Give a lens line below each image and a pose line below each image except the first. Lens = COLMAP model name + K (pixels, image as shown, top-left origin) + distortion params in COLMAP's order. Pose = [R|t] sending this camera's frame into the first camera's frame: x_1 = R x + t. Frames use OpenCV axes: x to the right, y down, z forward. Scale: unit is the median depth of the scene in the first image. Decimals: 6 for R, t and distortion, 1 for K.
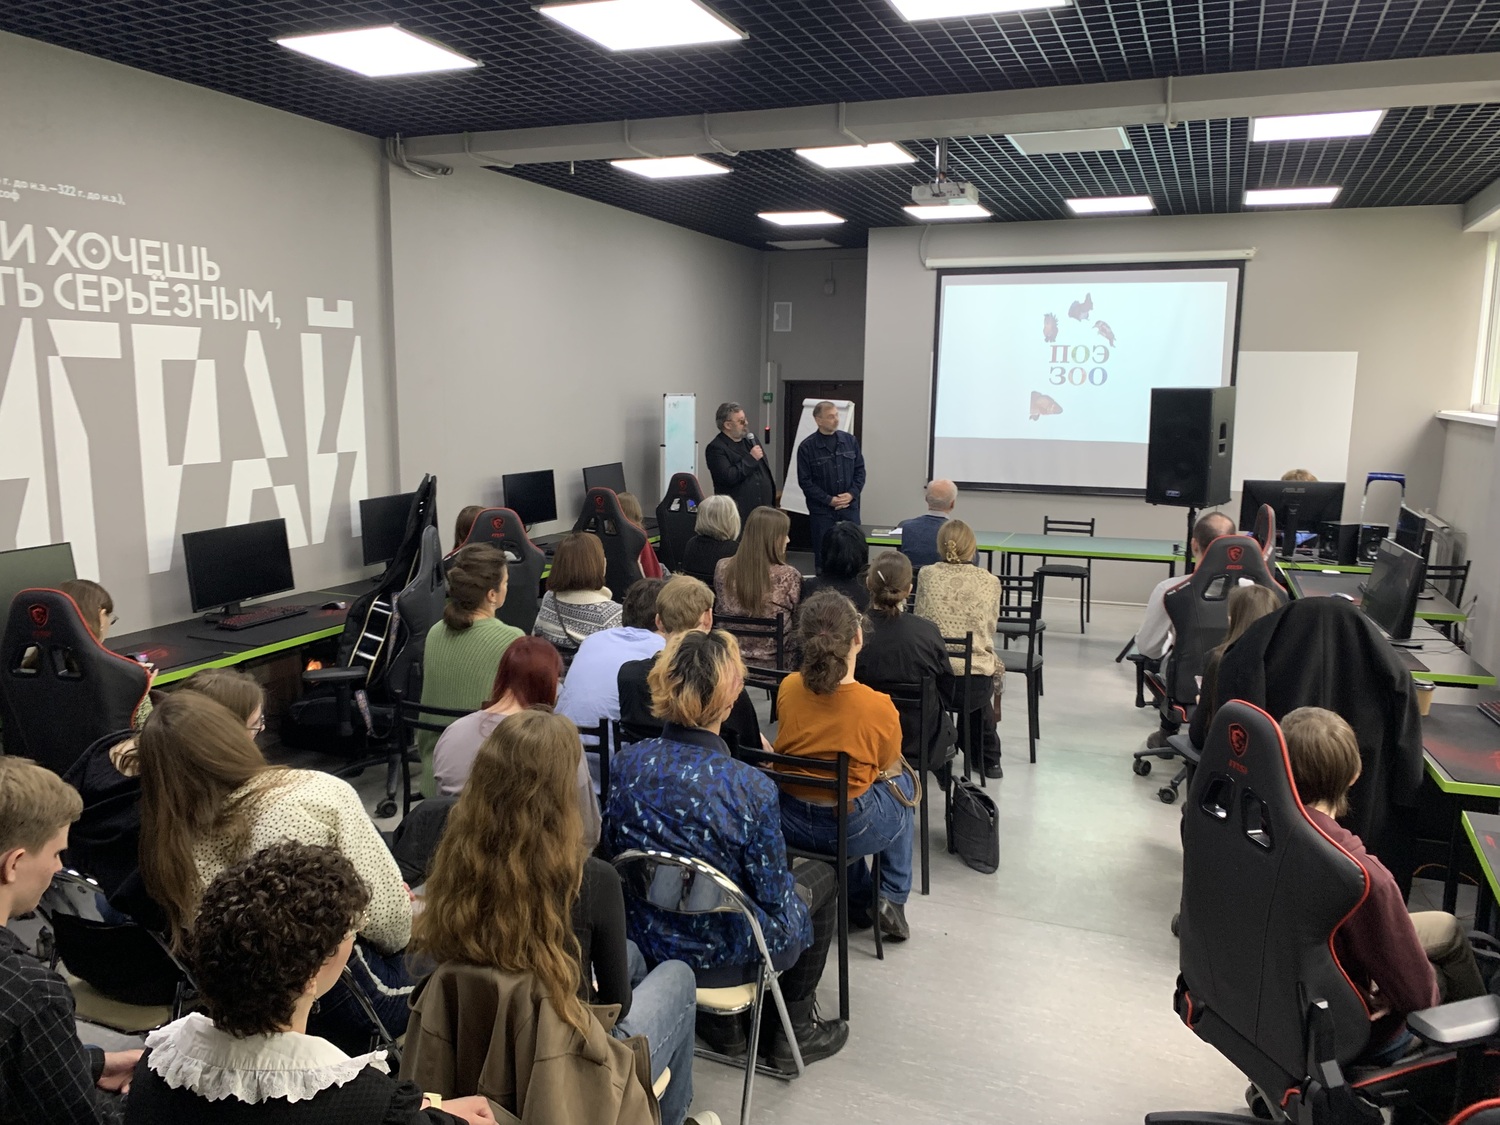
lens RADIAL K [[1139.0, 0, 742.9], [0, 1139.0, 554.8], [0, 0, 1]] dist [0.026133, -0.022168]
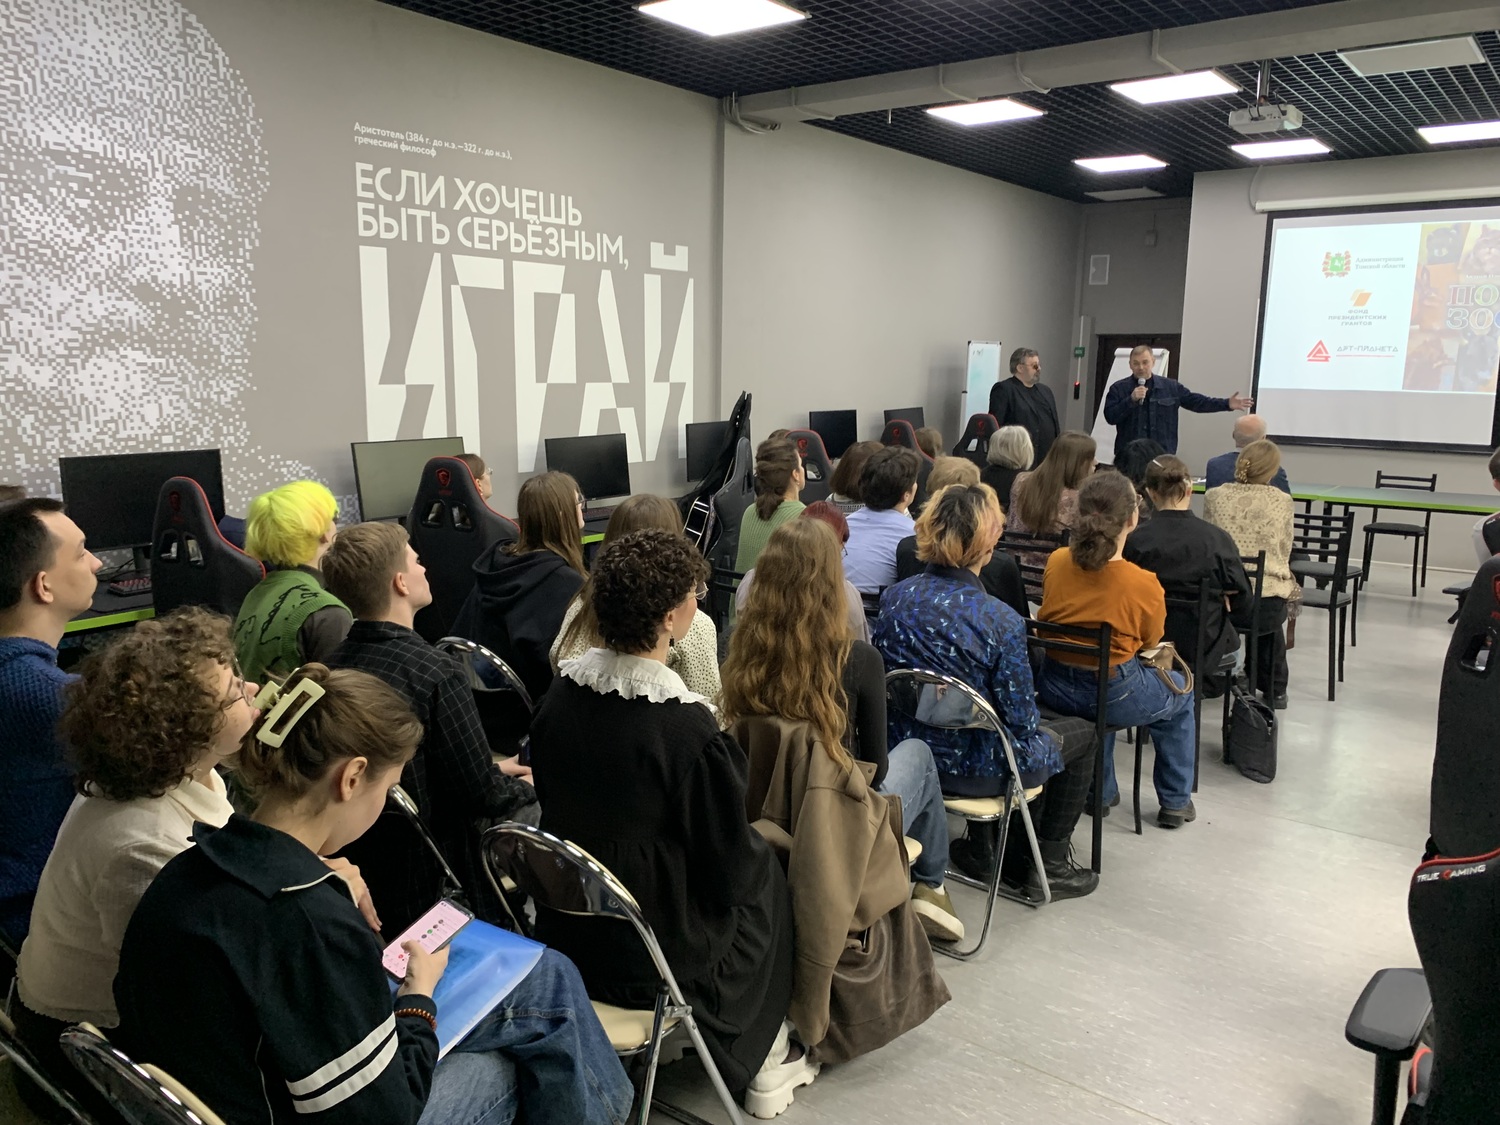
lens RADIAL K [[1139.0, 0, 742.9], [0, 1139.0, 554.8], [0, 0, 1]] dist [0.026133, -0.022168]
pose [[0.963002, 0.047522, -0.265271, 0.025553], [-0.043706, 0.998839, 0.020273, 0.063899], [0.265927, -0.007929, 0.963961, -0.078804]]
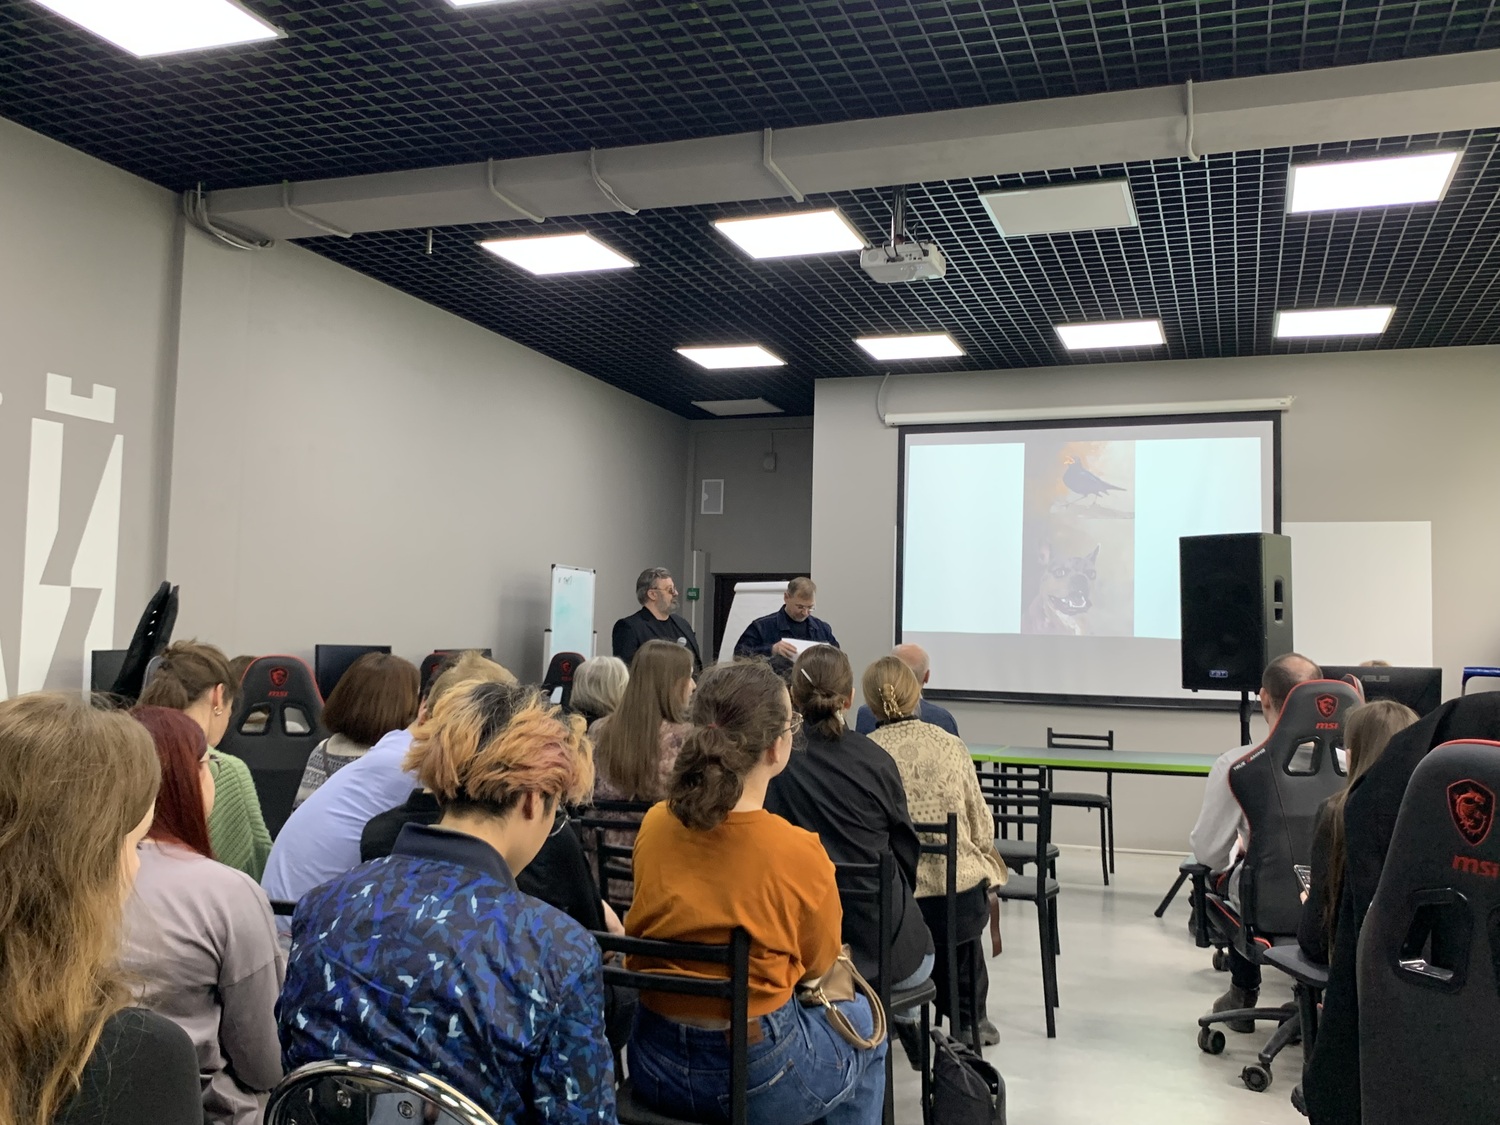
lens RADIAL K [[1339.0, 0, 726.1], [0, 1339.0, 558.6], [0, 0, 1]] dist [0.074037, -0.131521]
pose [[0.999447, 0.014003, 0.030164, 0.035079], [-0.007185, 0.976525, -0.215283, 0.083493], [-0.032471, 0.214947, 0.976086, 0.172243]]
